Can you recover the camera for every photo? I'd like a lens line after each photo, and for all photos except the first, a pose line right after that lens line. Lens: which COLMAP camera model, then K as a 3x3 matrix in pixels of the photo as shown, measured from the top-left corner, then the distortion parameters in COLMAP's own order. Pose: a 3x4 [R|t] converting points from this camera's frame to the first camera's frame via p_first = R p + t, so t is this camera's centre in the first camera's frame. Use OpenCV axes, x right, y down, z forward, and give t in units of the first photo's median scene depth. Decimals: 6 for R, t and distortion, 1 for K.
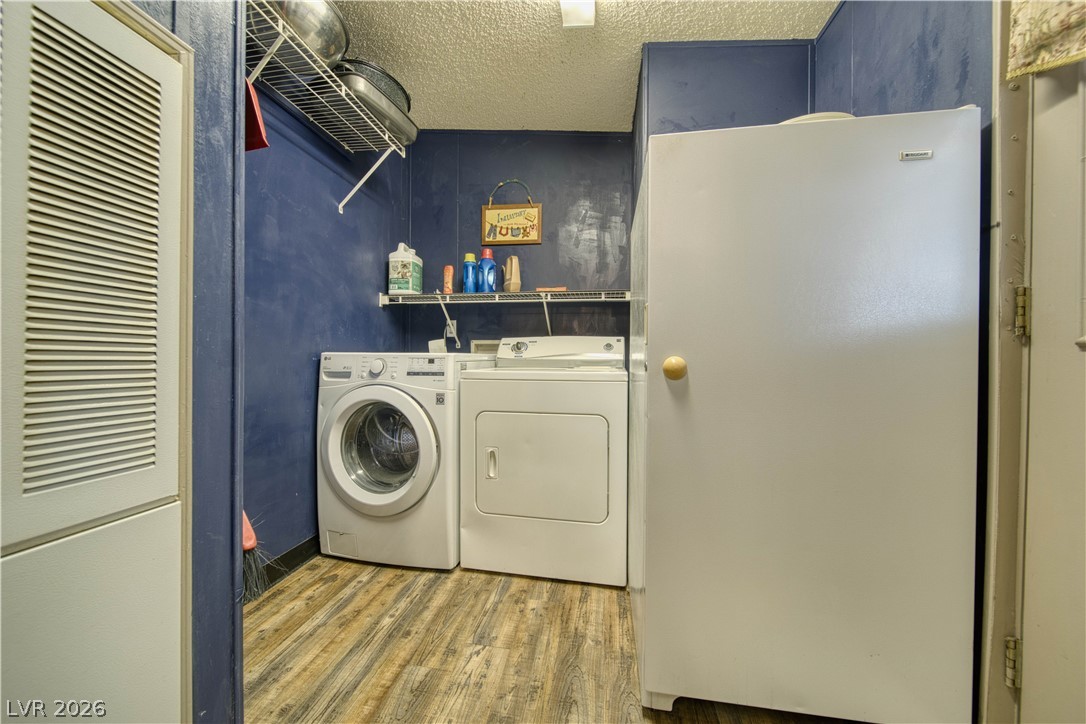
lens RADIAL K [[378.8, 0, 541.5], [0, 378.8, 361.1], [0, 0, 1]] dist [-0.003339, -0.000356]
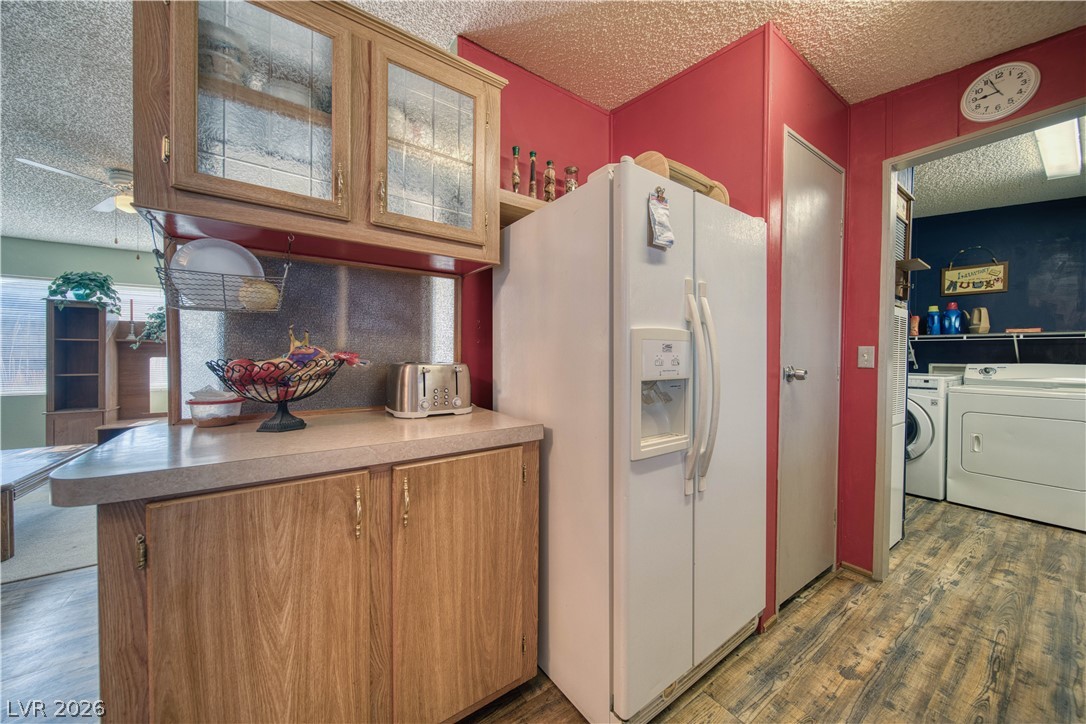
lens RADIAL K [[378.8, 0, 547.8], [0, 378.8, 360.0], [0, 0, 1]] dist [-0.003339, -0.000356]
pose [[0.705053, 0.006664, -0.709124, -0.211543], [-0.006600, 0.999974, 0.002834, -0.069880], [0.709124, 0.002682, 0.705079, -1.136999]]
